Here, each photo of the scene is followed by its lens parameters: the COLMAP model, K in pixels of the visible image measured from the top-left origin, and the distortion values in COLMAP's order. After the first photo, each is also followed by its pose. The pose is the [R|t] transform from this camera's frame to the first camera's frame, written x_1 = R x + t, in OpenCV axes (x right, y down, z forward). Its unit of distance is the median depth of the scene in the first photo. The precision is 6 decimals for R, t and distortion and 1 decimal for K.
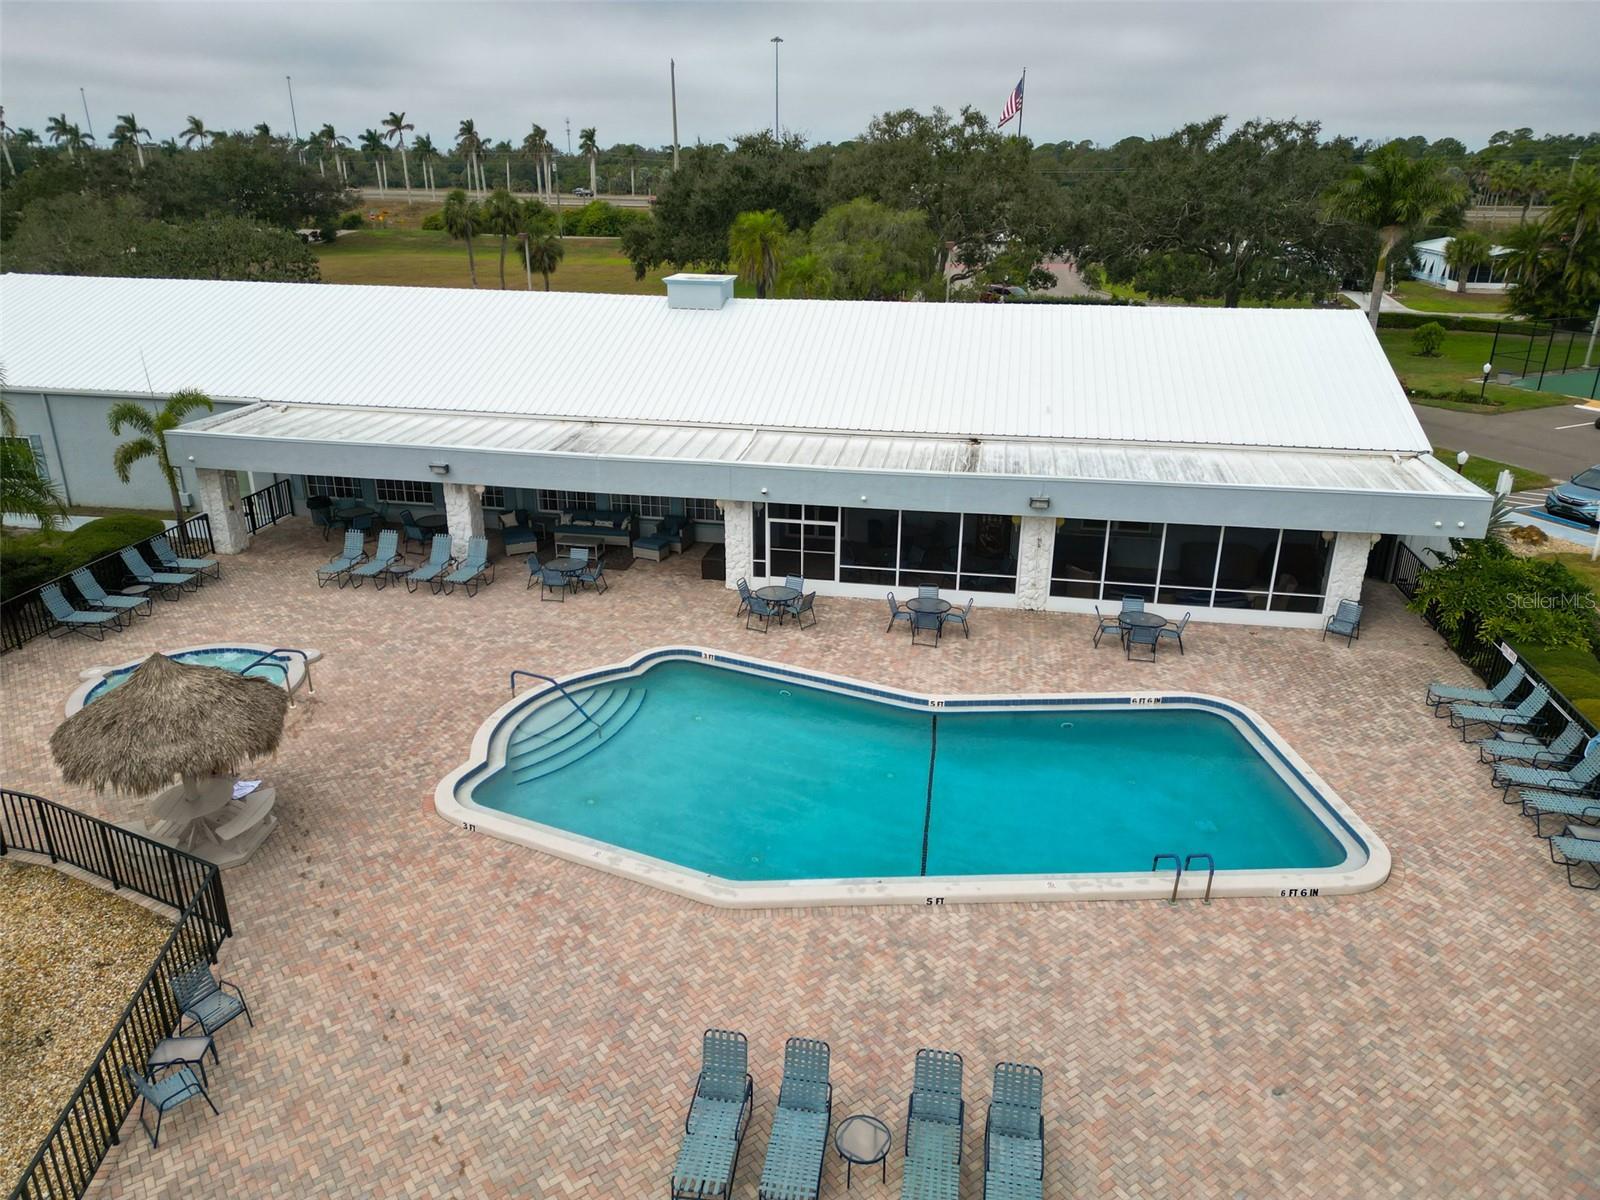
lens RADIAL K [[1109.4, 0, 800.0], [0, 1109.4, 600.0], [0, 0, 1]] dist [0.006250, 0.003101]
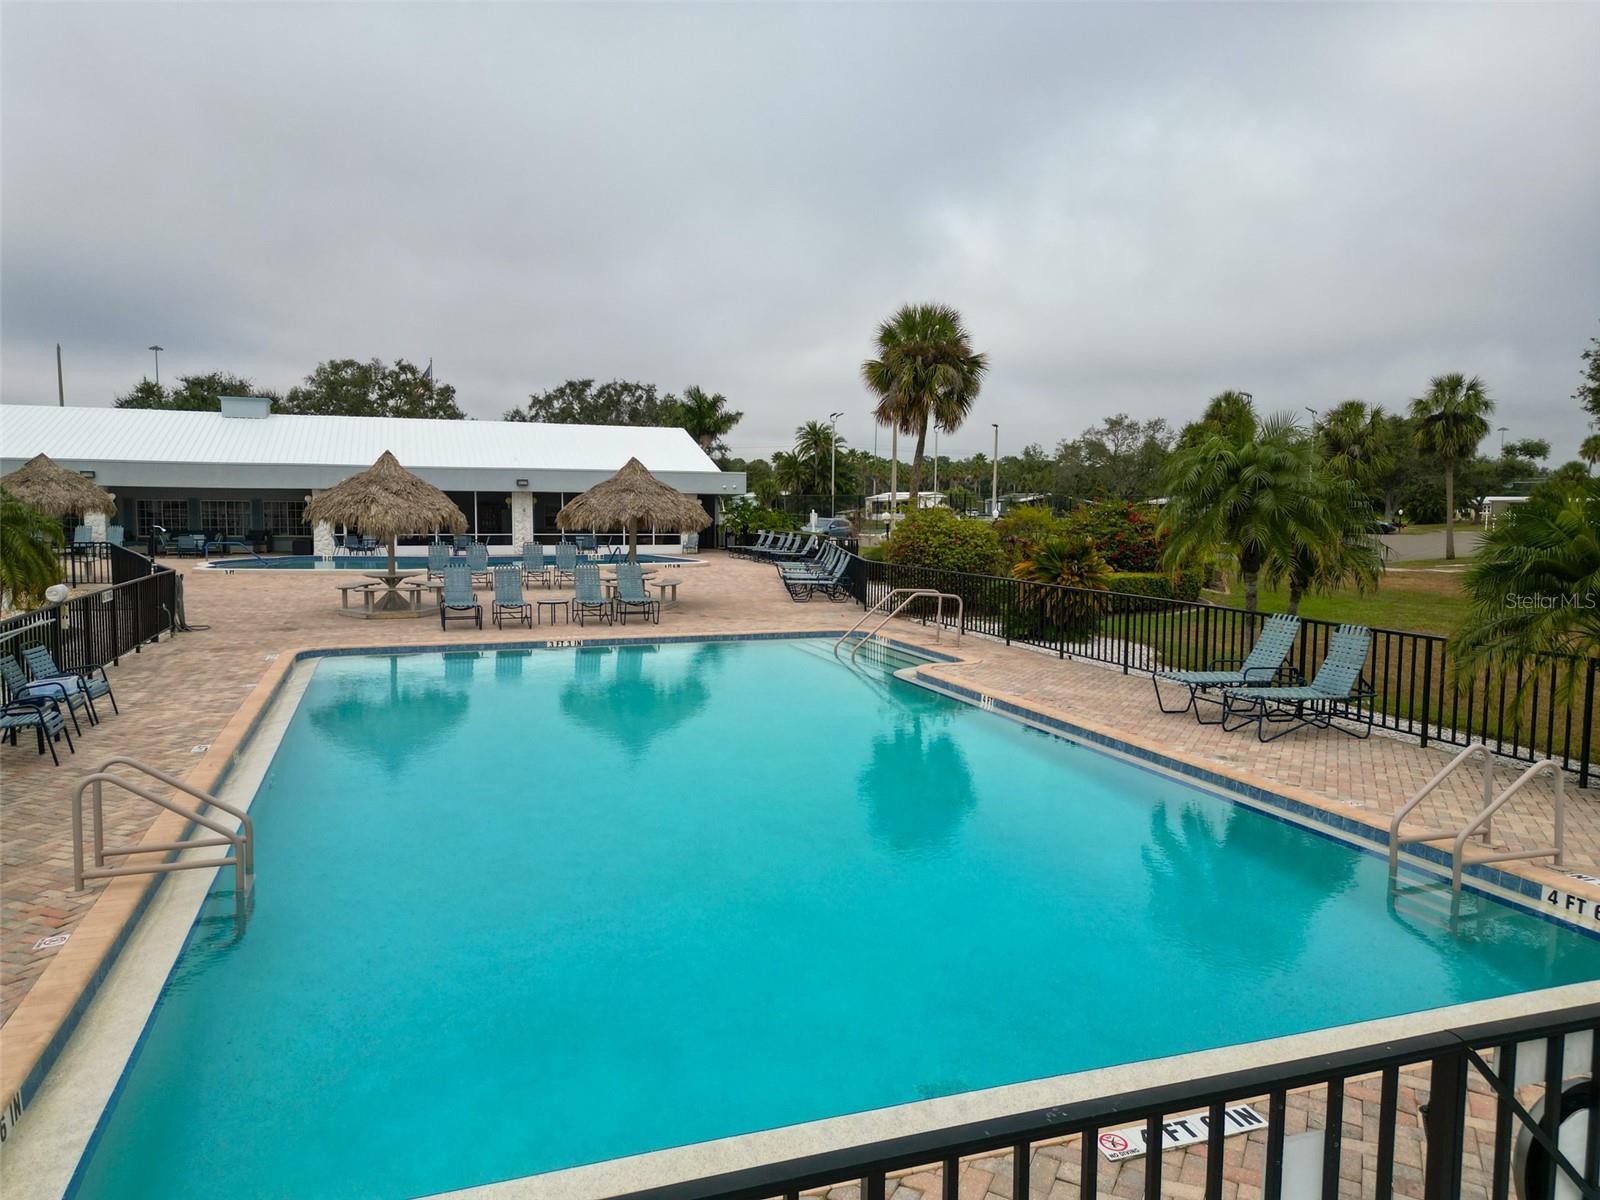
lens RADIAL K [[1109.4, 0, 800.0], [0, 1109.4, 600.0], [0, 0, 1]] dist [0.006250, 0.003101]
pose [[0.867453, -0.045283, 0.495455, -0.259697], [0.179508, 0.957257, -0.226796, 0.525638], [-0.464008, 0.285673, 0.838503, -0.570441]]
